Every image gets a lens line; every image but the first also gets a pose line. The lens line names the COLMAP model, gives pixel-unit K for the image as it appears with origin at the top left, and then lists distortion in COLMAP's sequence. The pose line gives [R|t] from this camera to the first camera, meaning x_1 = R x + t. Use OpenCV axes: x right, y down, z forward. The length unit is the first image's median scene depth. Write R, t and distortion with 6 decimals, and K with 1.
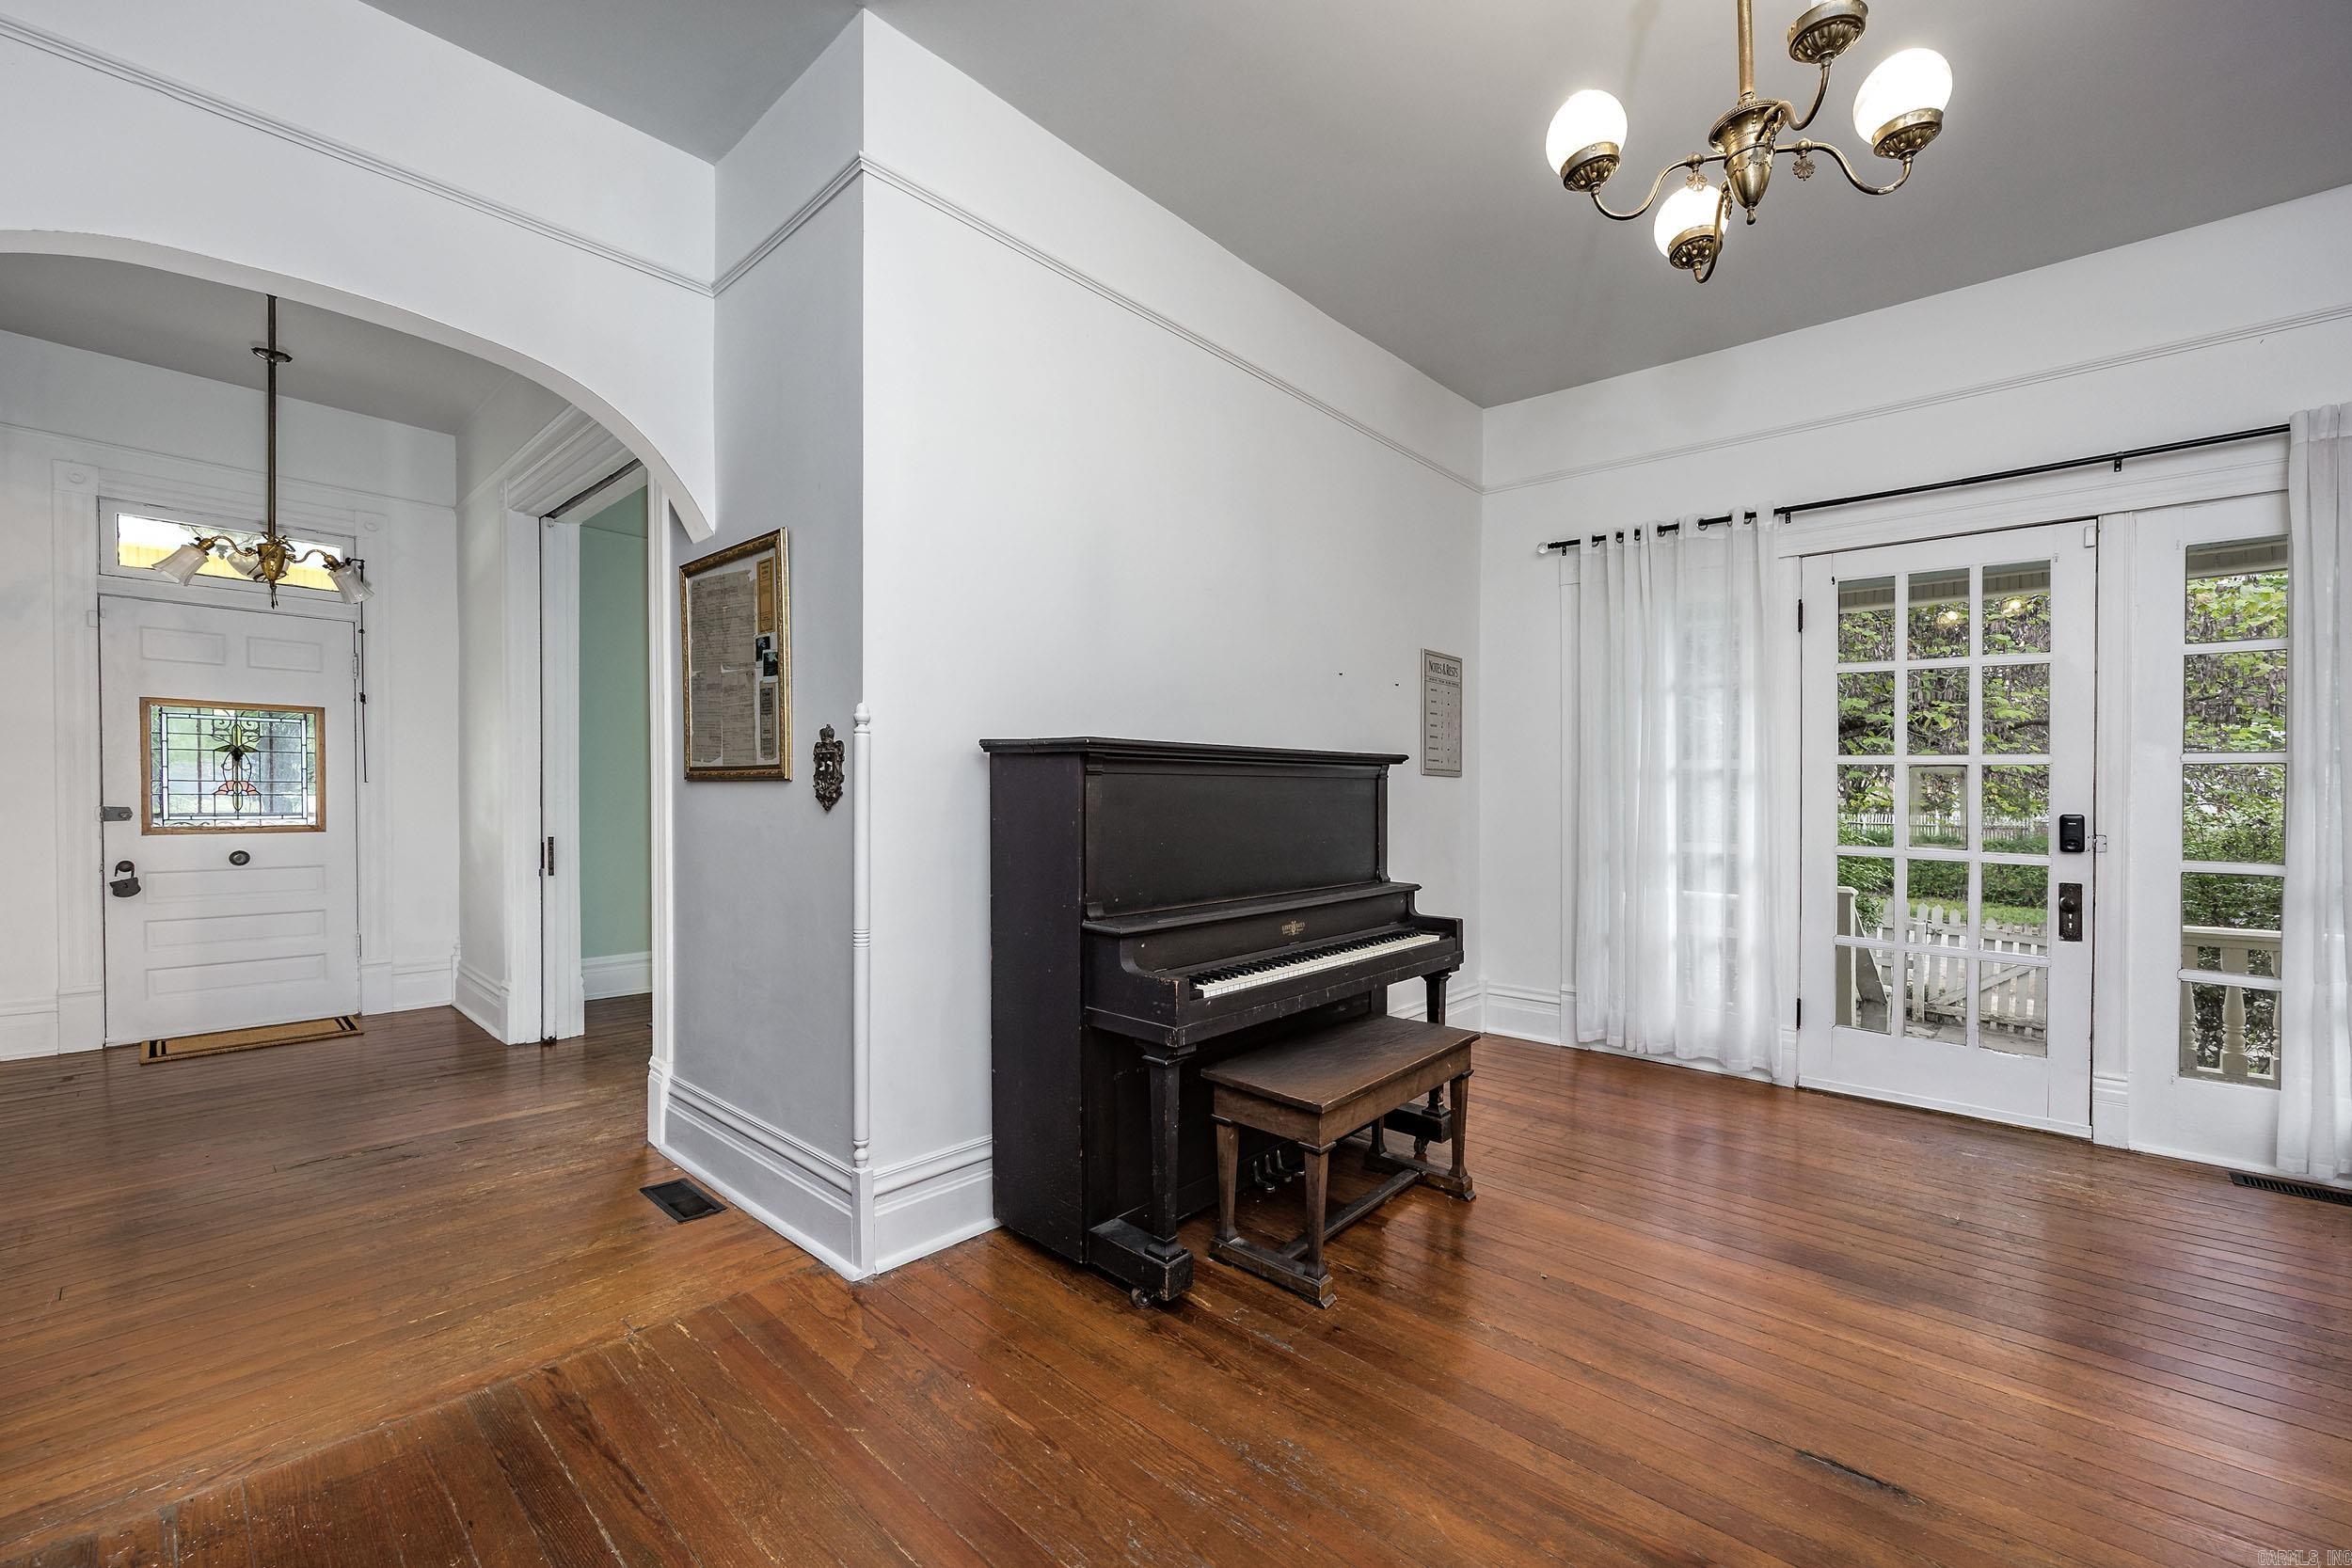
lens RADIAL K [[983.9, 0, 1244.0], [0, 983.9, 810.1], [0, 0, 1]] dist [0.000522, -0.000052]
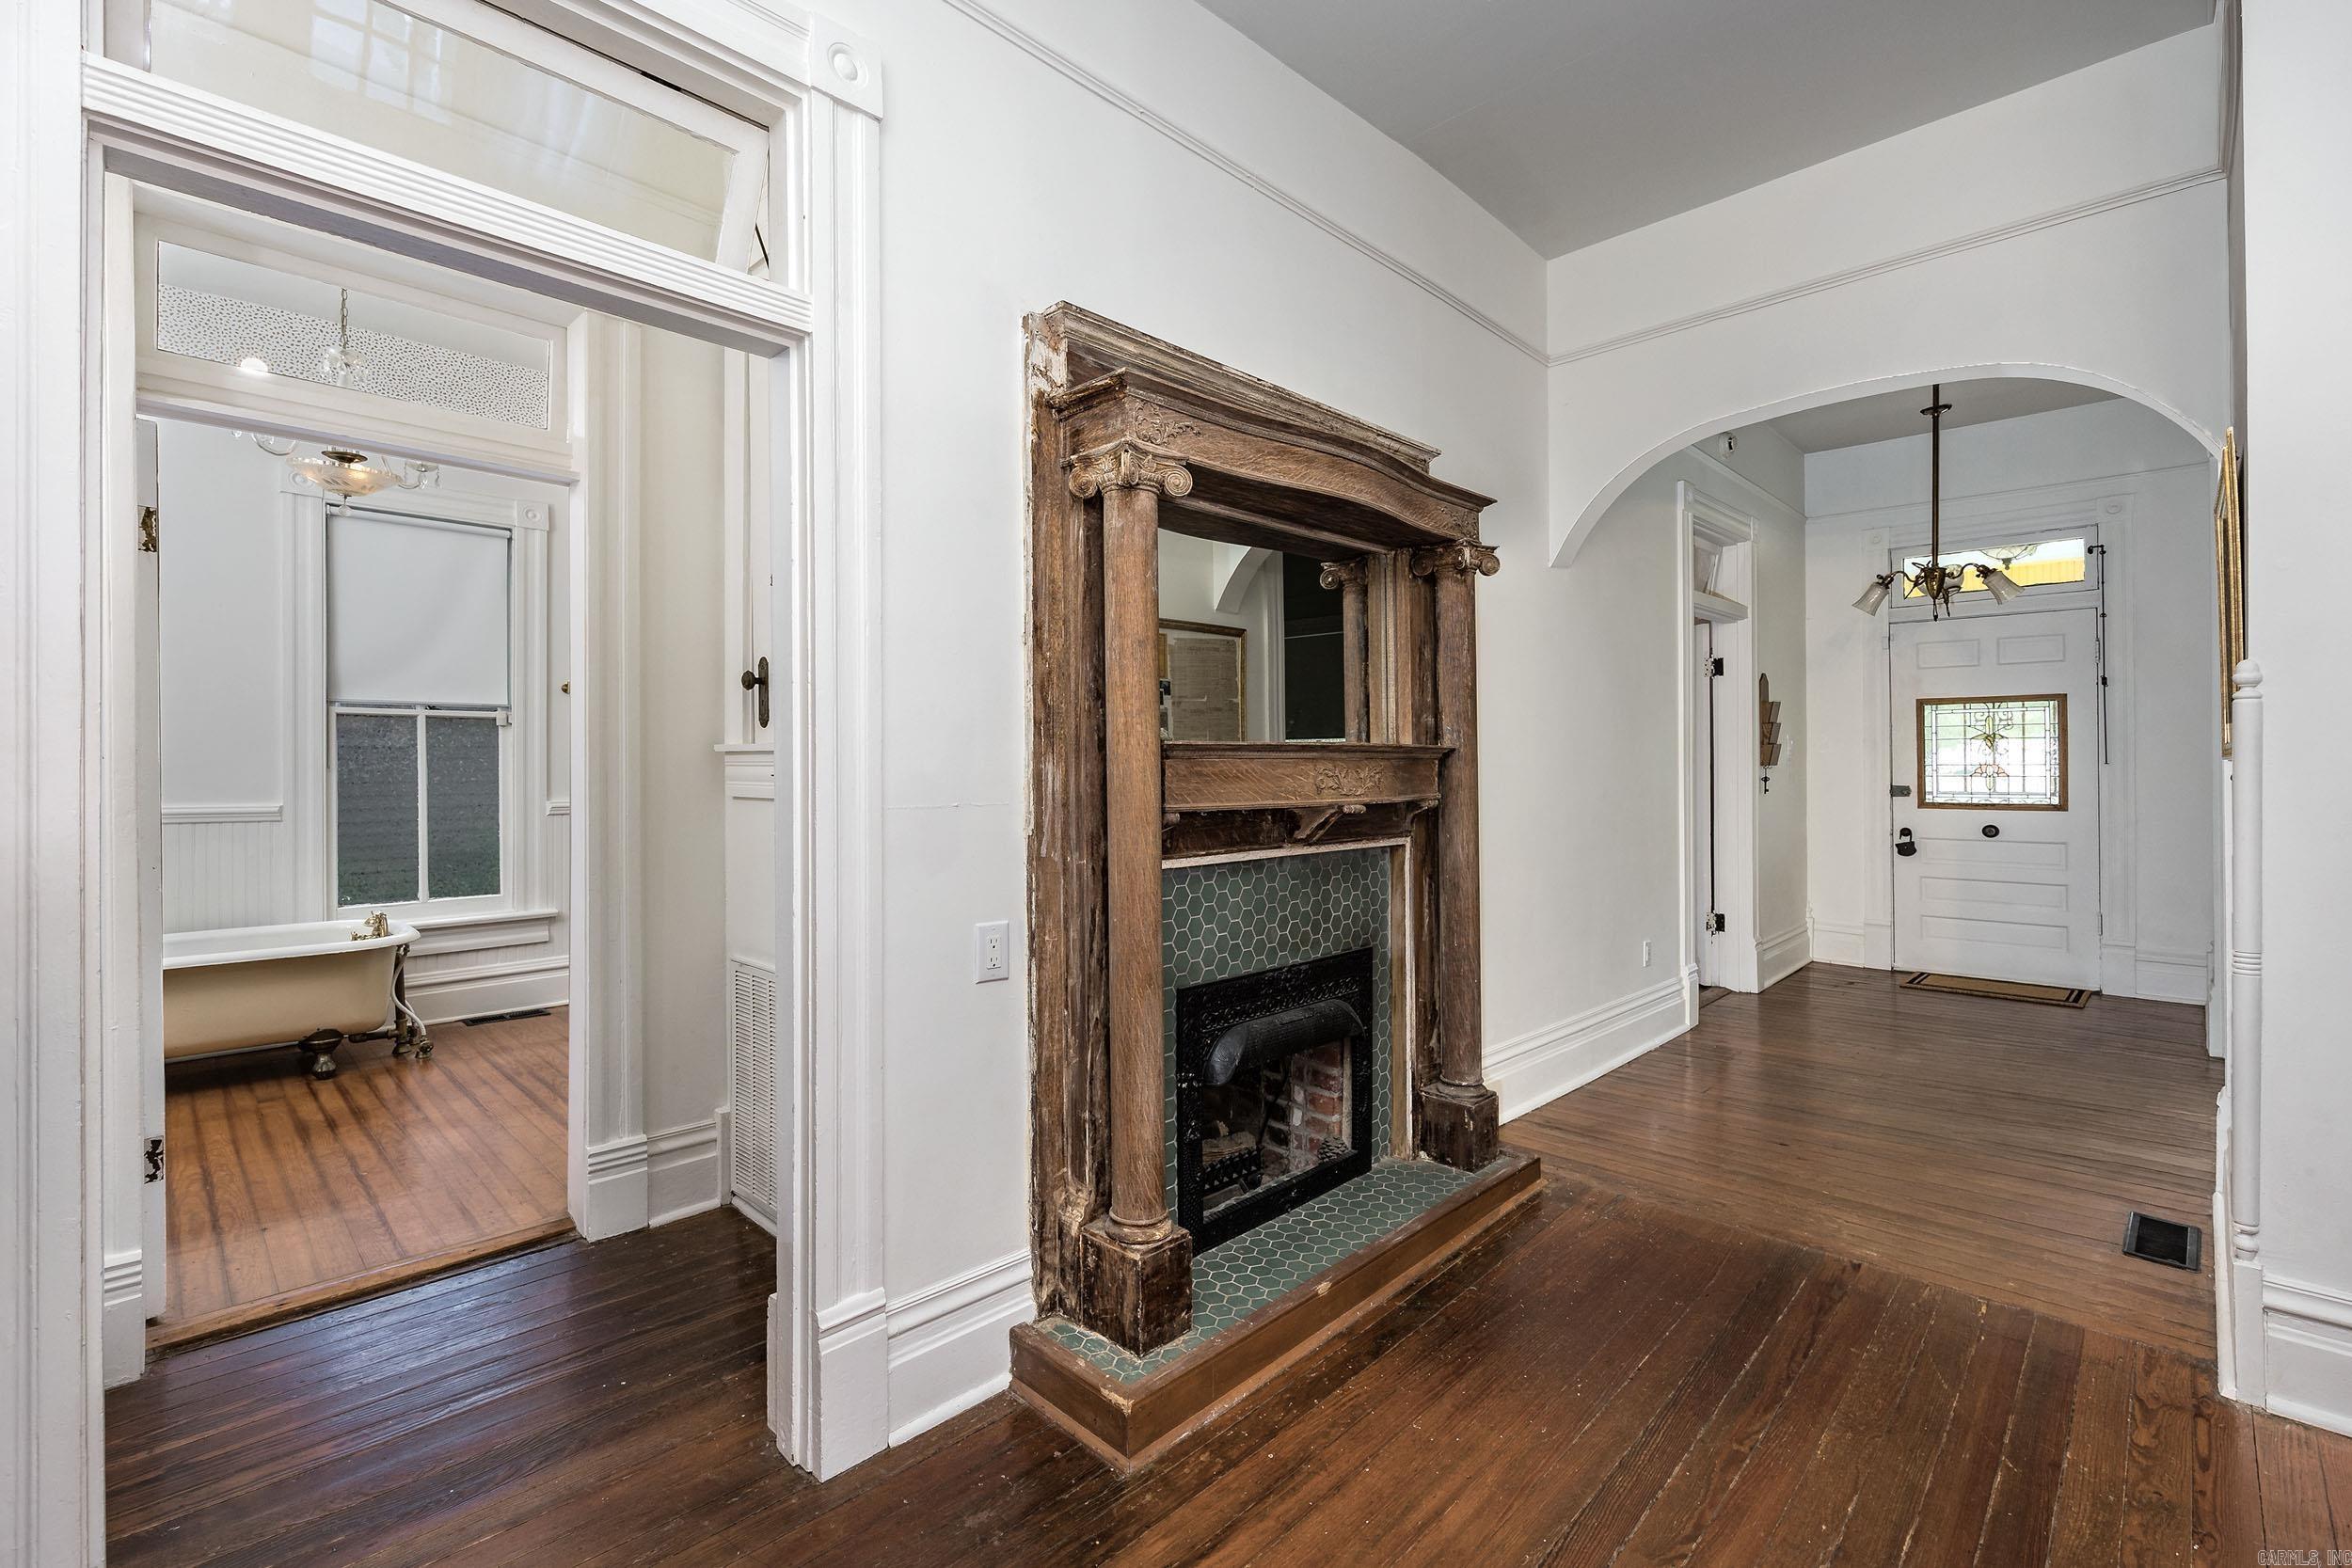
lens RADIAL K [[1018.7, 0, 1159.4], [0, 1018.7, 785.8], [0, 0, 1]] dist [0.020054, 0.000119]
pose [[-0.051510, 0.009990, -0.998622, 0.251711], [-0.014964, 0.999830, 0.010774, -0.002706], [0.998560, 0.015498, -0.051352, 0.098485]]
